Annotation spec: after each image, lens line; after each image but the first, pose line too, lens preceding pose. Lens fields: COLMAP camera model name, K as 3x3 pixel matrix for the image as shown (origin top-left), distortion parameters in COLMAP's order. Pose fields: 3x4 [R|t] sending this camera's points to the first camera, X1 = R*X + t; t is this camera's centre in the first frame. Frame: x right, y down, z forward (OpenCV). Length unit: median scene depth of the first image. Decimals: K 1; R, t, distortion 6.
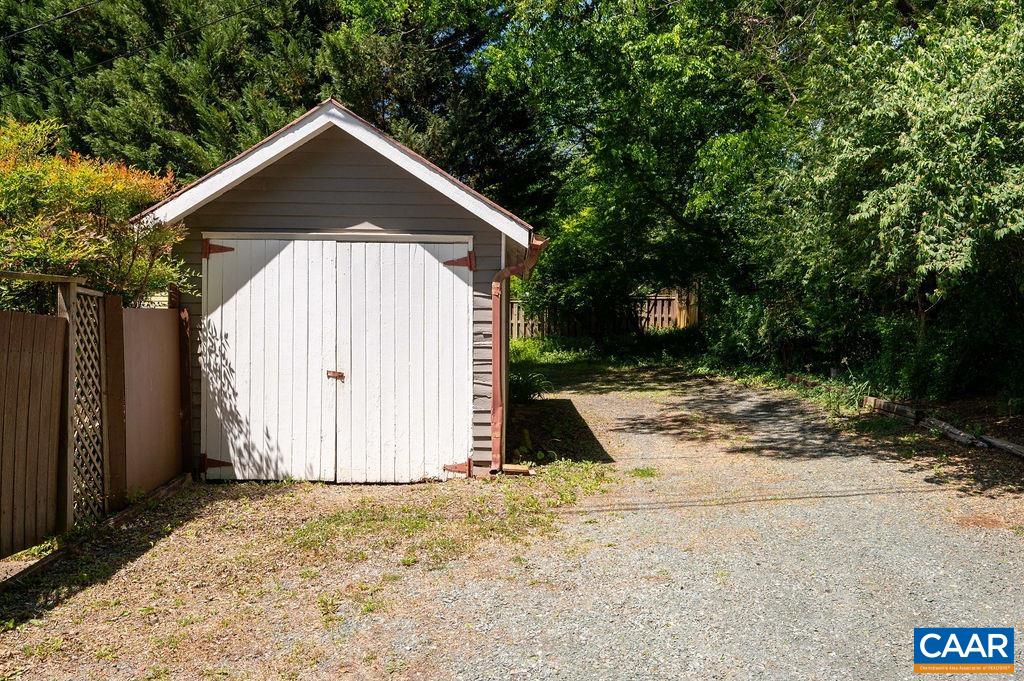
lens RADIAL K [[865.9, 0, 512.3], [0, 865.9, 343.9], [0, 0, 1]] dist [0.013816, -0.018979]
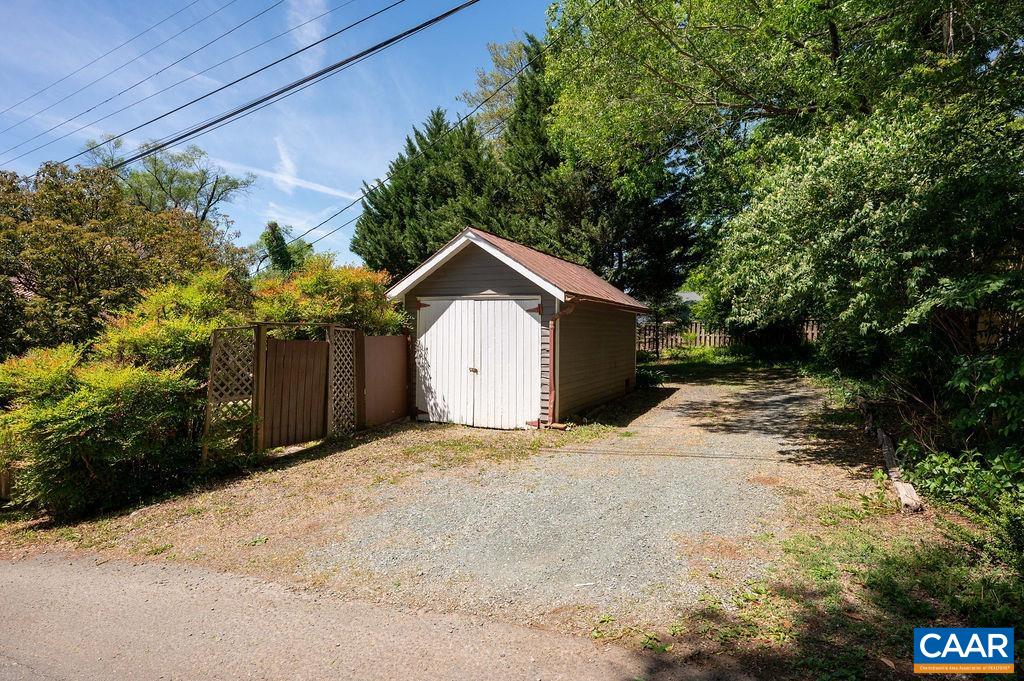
lens RADIAL K [[551.8, 0, 512.5], [0, 551.8, 334.9], [0, 0, 1]] dist [-0.007163, -0.000096]
pose [[0.904390, 0.004864, -0.426680, 0.392614], [-0.013259, 0.999773, -0.016705, -0.022475], [0.426501, 0.020765, 0.904248, -0.067340]]
